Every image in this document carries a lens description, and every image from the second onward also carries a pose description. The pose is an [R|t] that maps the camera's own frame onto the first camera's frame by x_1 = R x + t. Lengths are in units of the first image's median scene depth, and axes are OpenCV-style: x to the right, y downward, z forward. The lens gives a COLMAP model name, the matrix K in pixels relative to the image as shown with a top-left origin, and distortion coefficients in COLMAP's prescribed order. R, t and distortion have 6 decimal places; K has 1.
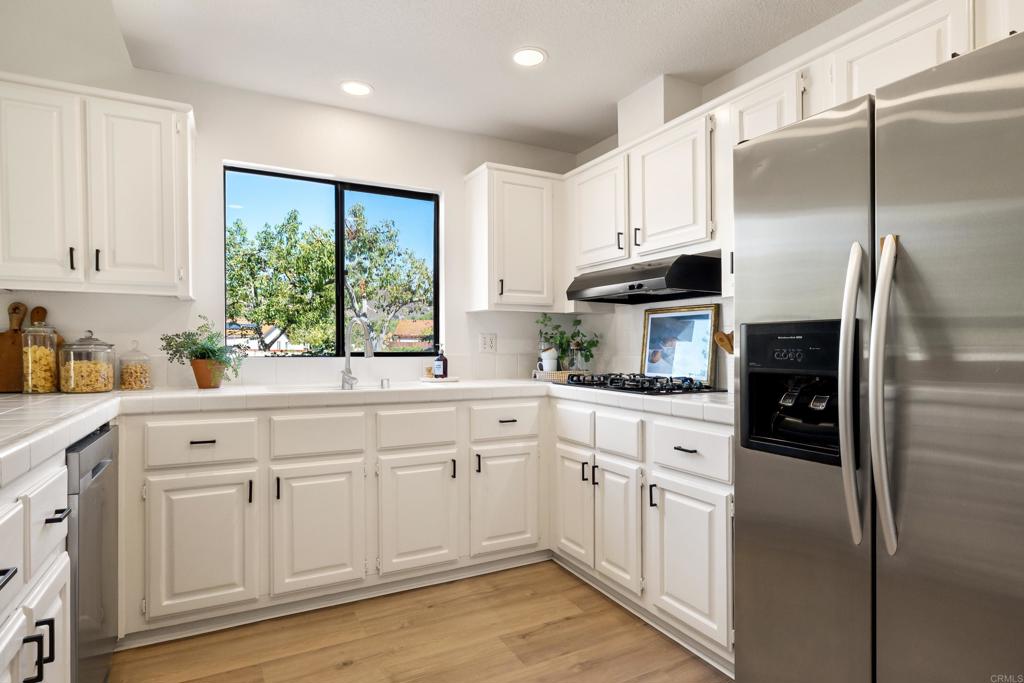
lens RADIAL K [[562.4, 0, 488.3], [0, 562.4, 347.3], [0, 0, 1]] dist [-0.005080, 0.003867]
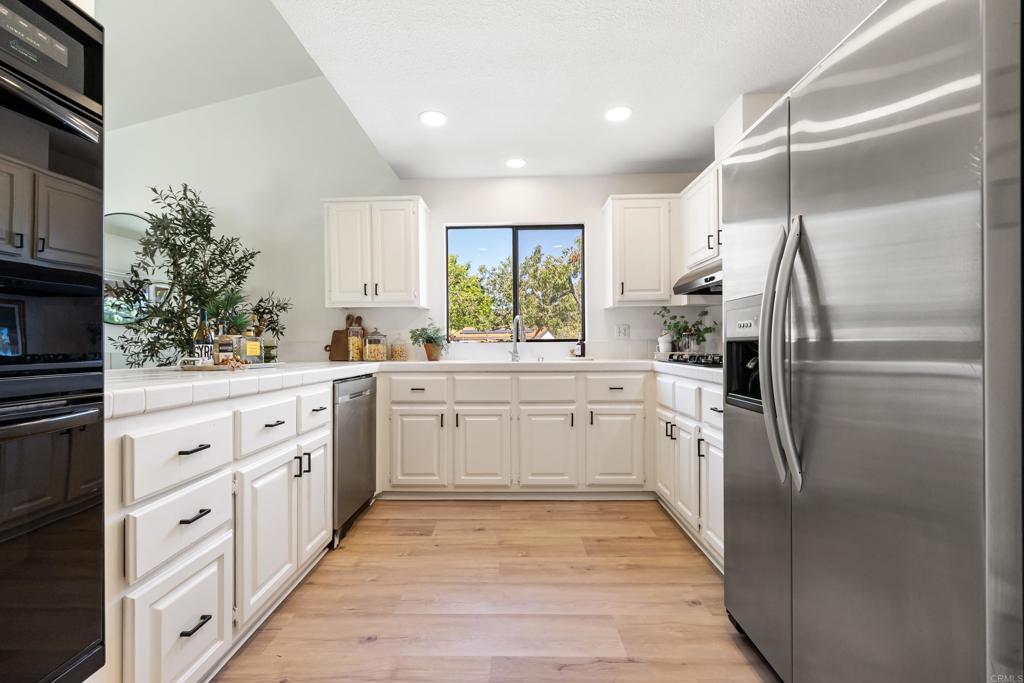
lens RADIAL K [[432.2, 0, 473.8], [0, 432.2, 345.0], [0, 0, 1]] dist [0.000317, 0.000000]
pose [[0.857861, -0.006454, -0.513842, 0.294657], [0.005660, 0.999979, -0.003110, 0.032445], [0.513851, -0.000240, 0.857879, -0.053868]]
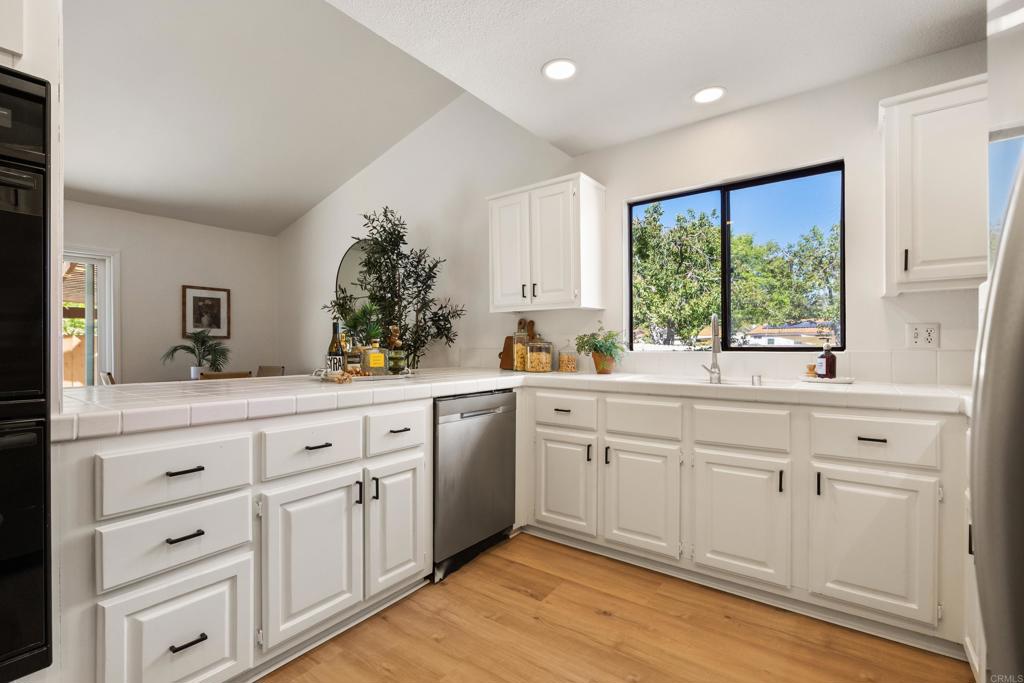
lens RADIAL K [[446.6, 0, 480.0], [0, 446.6, 347.2], [0, 0, 1]] dist [-0.006448, 0.000687]
pose [[0.423263, 0.000826, -0.906007, 0.380306], [0.004691, 0.999984, 0.003104, 0.004112], [0.905995, -0.005564, 0.423252, 0.297445]]
